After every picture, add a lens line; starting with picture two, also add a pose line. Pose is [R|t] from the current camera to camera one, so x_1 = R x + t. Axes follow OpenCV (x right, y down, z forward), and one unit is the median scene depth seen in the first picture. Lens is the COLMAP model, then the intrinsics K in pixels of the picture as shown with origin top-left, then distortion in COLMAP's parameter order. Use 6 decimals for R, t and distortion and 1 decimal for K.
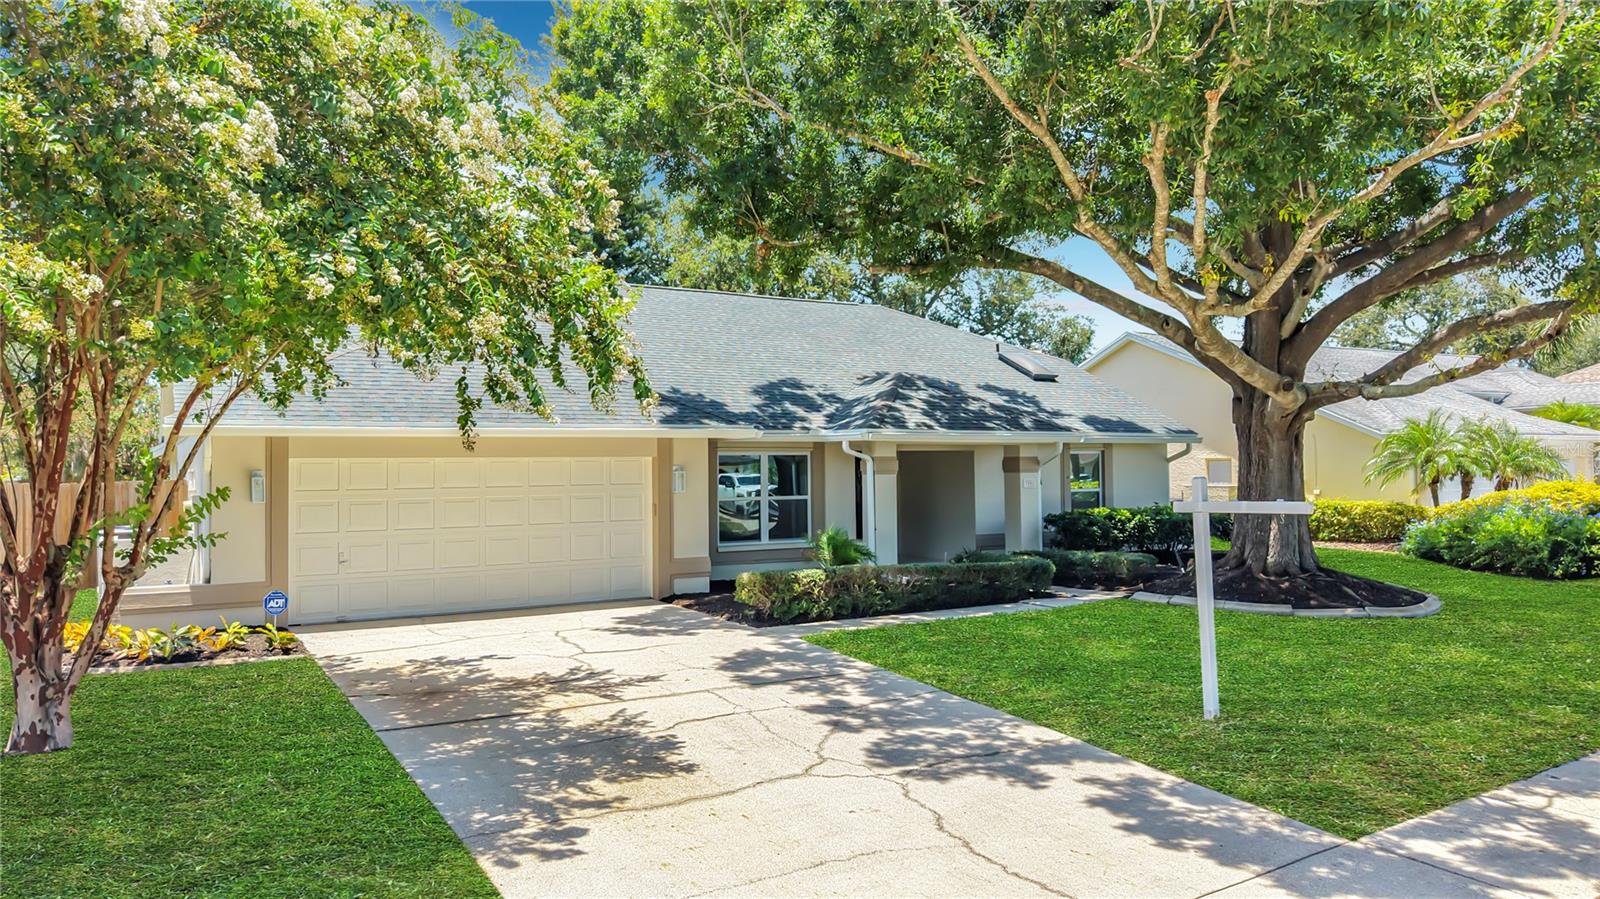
lens RADIAL K [[1085.1, 0, 800.0], [0, 1085.1, 449.5], [0, 0, 1]] dist [0.013372, -0.000242]
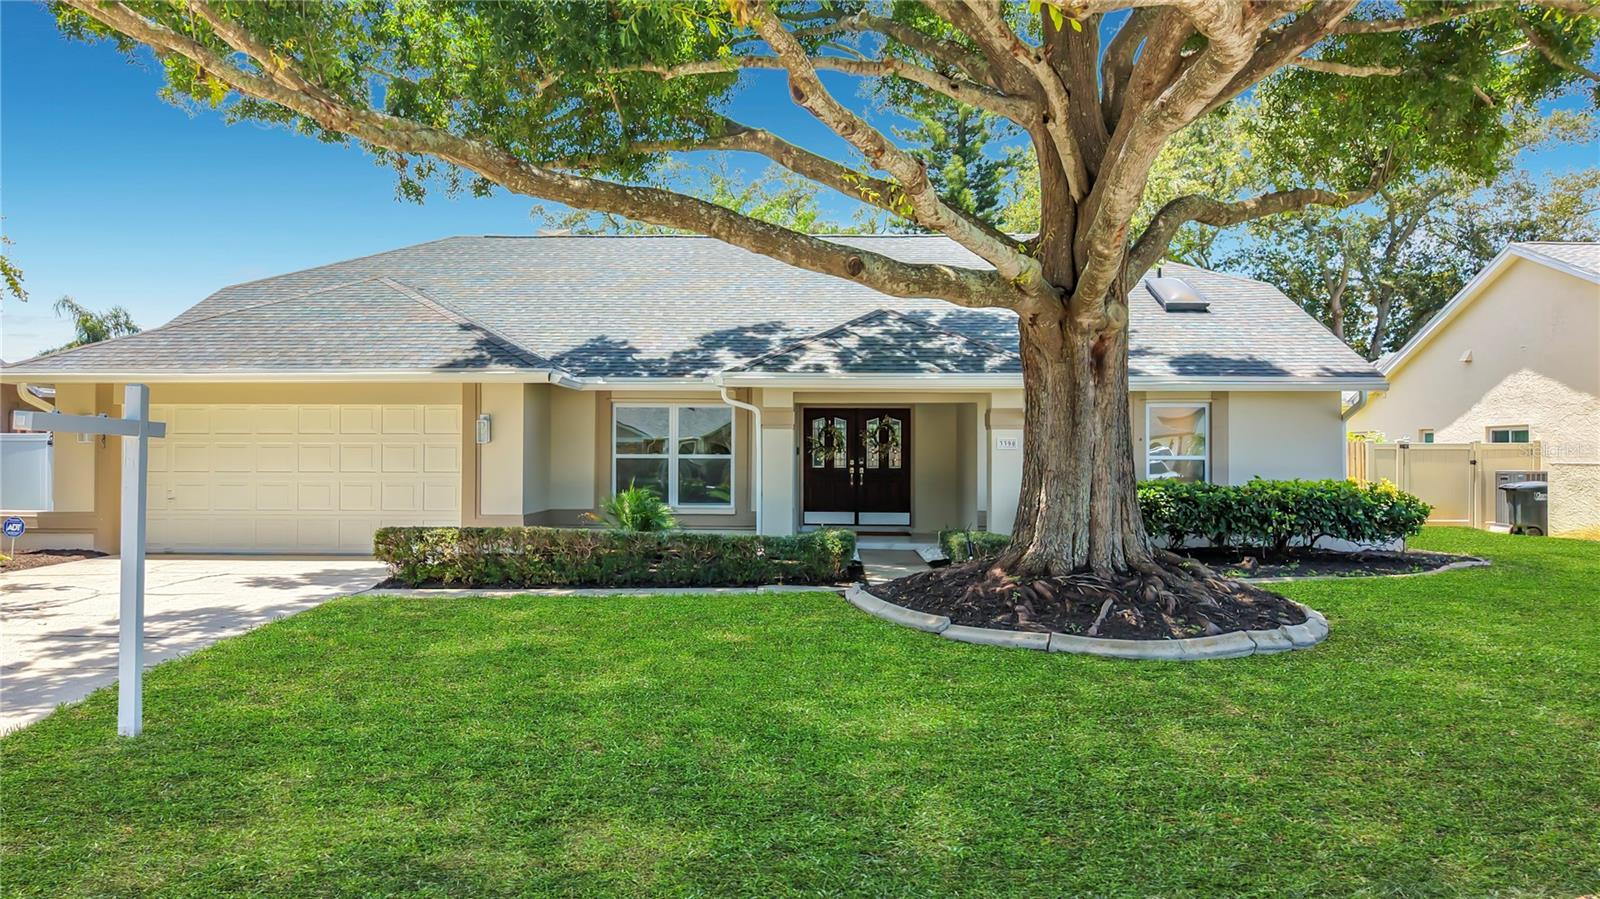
lens RADIAL K [[1097.8, 0, 800.0], [0, 1097.8, 449.5], [0, 0, 1]] dist [0.002701, -0.000704]
pose [[0.852064, 0.008275, -0.523372, 0.609499], [-0.001144, 0.999902, 0.013948, 0.031318], [0.523437, -0.011286, 0.851990, 0.355549]]
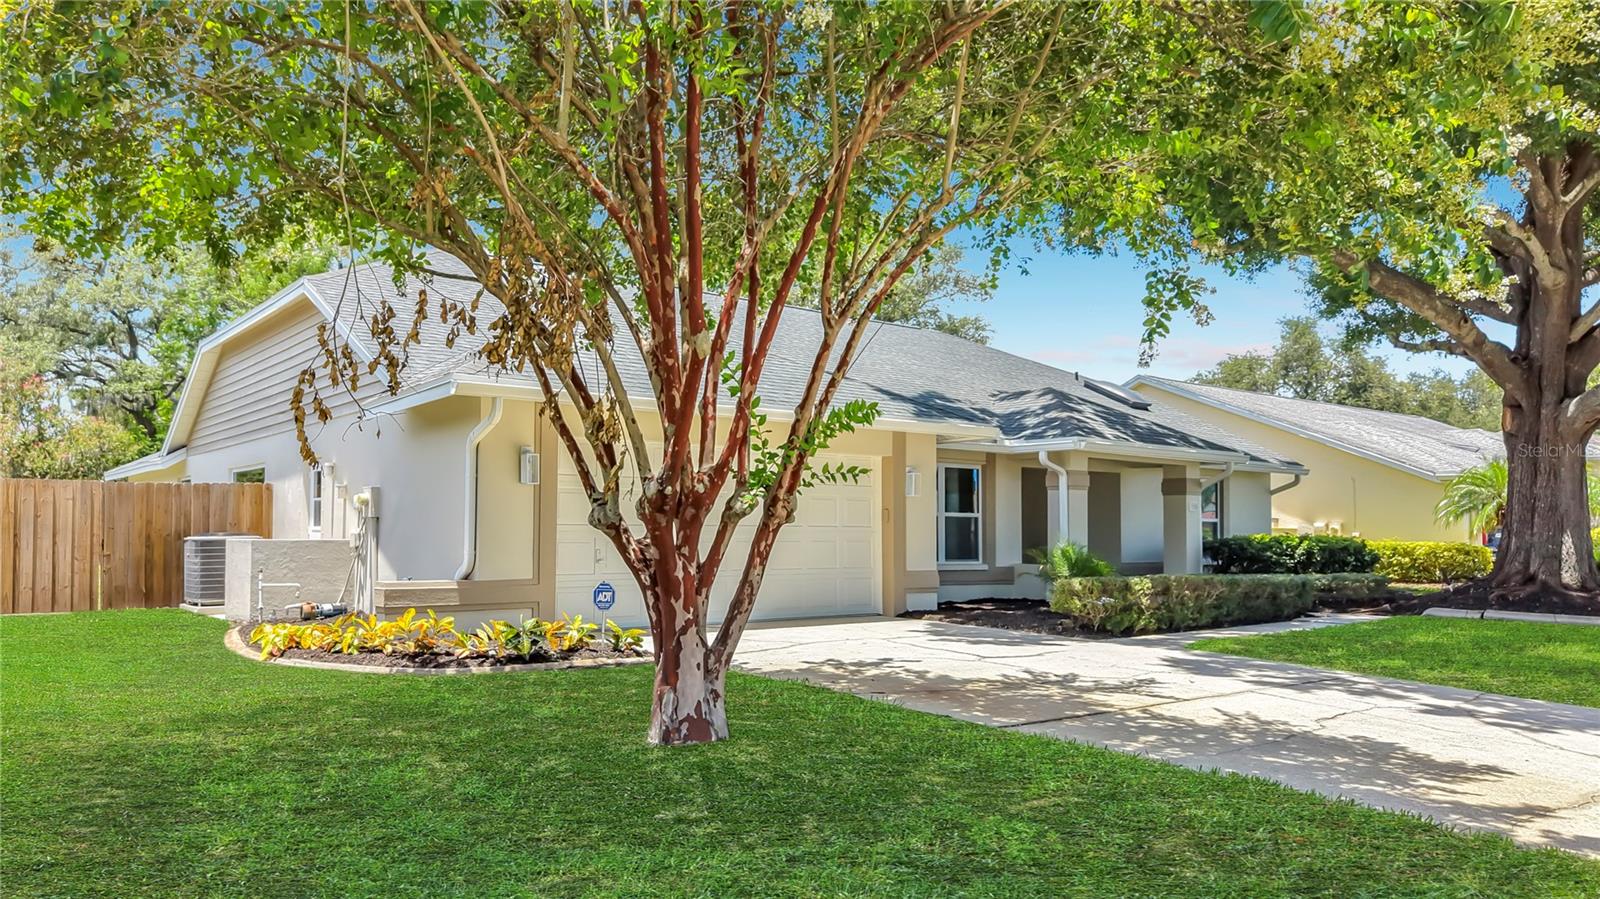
lens RADIAL K [[1097.8, 0, 800.0], [0, 1097.8, 449.5], [0, 0, 1]] dist [0.002701, -0.000704]
pose [[0.993450, 0.023560, 0.111814, -0.301597], [-0.017534, 0.998356, -0.054574, 0.050715], [-0.112916, 0.052256, 0.992229, 0.108663]]
